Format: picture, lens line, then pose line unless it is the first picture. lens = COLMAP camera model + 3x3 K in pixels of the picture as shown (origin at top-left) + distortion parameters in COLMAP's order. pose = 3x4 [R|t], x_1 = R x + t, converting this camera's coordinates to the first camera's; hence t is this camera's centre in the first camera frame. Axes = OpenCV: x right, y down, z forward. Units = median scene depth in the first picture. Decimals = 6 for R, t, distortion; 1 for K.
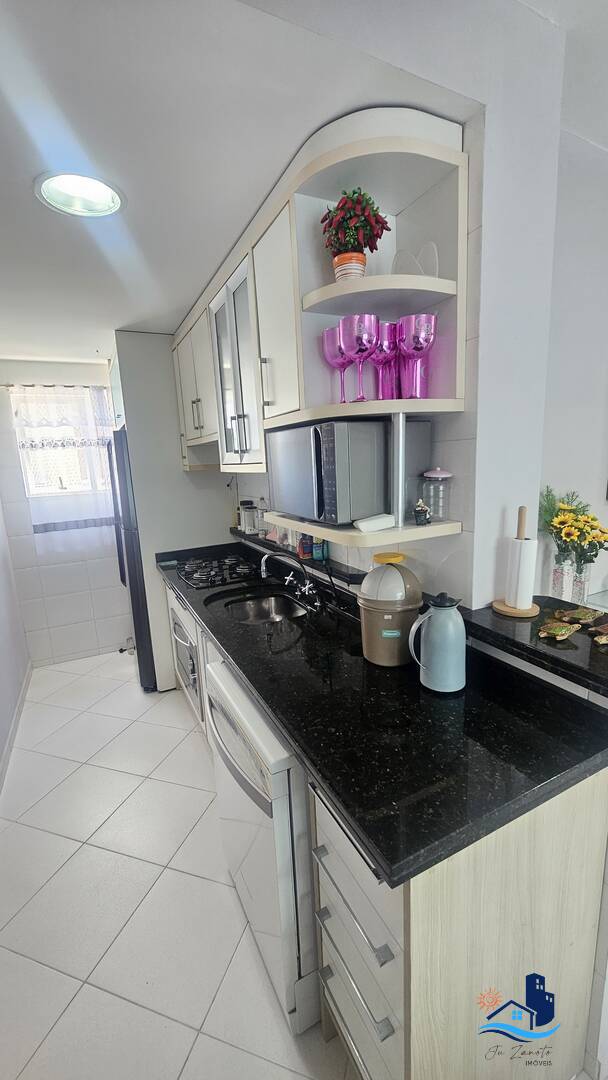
lens RADIAL K [[441.2, 0, 308.6], [0, 441.2, 543.3], [0, 0, 1]] dist [-0.007587, 0.001480]
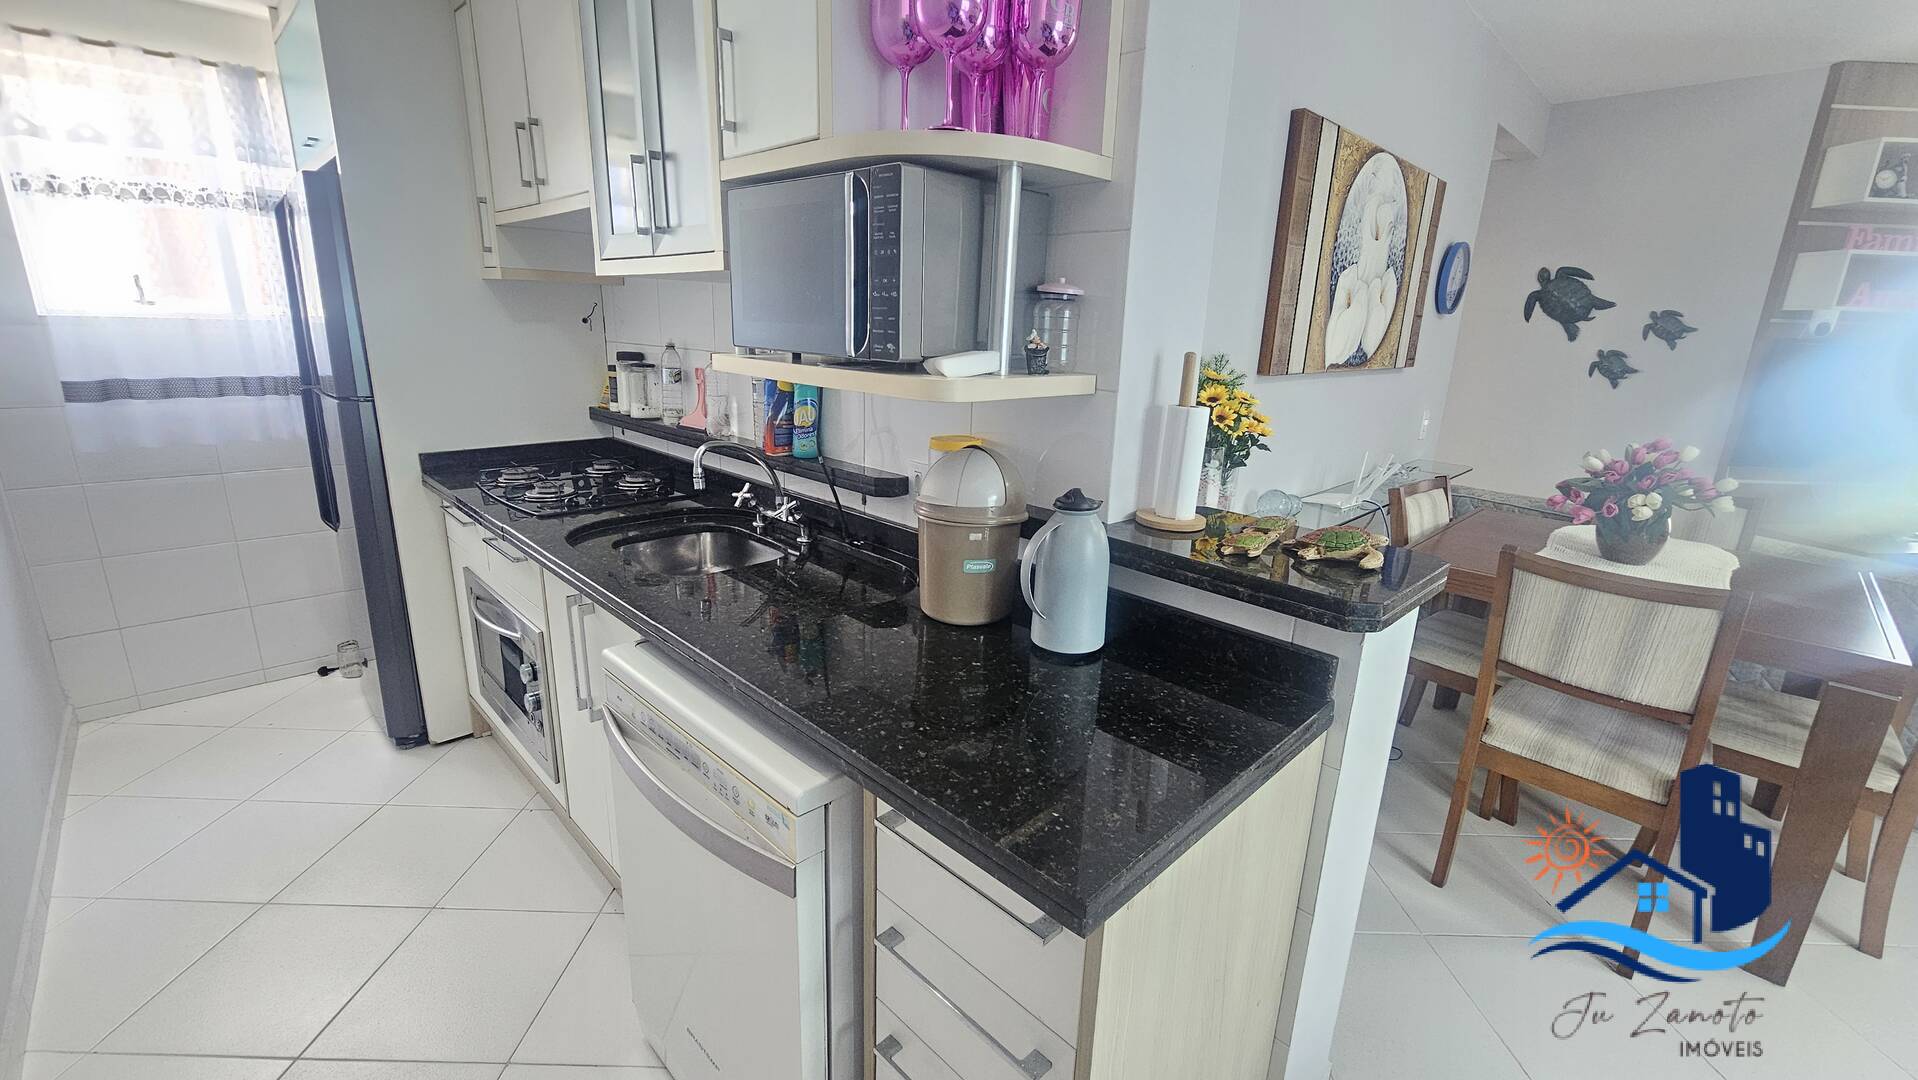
lens RADIAL K [[783.5, 0, 960.6], [0, 783.5, 532.2], [0, 0, 1]] dist [-0.007587, 0.001480]
pose [[0.945079, -0.005717, 0.326793, -0.125351], [-0.016139, 0.997811, 0.064130, 0.072585], [-0.326444, -0.065882, 0.942918, 0.040992]]
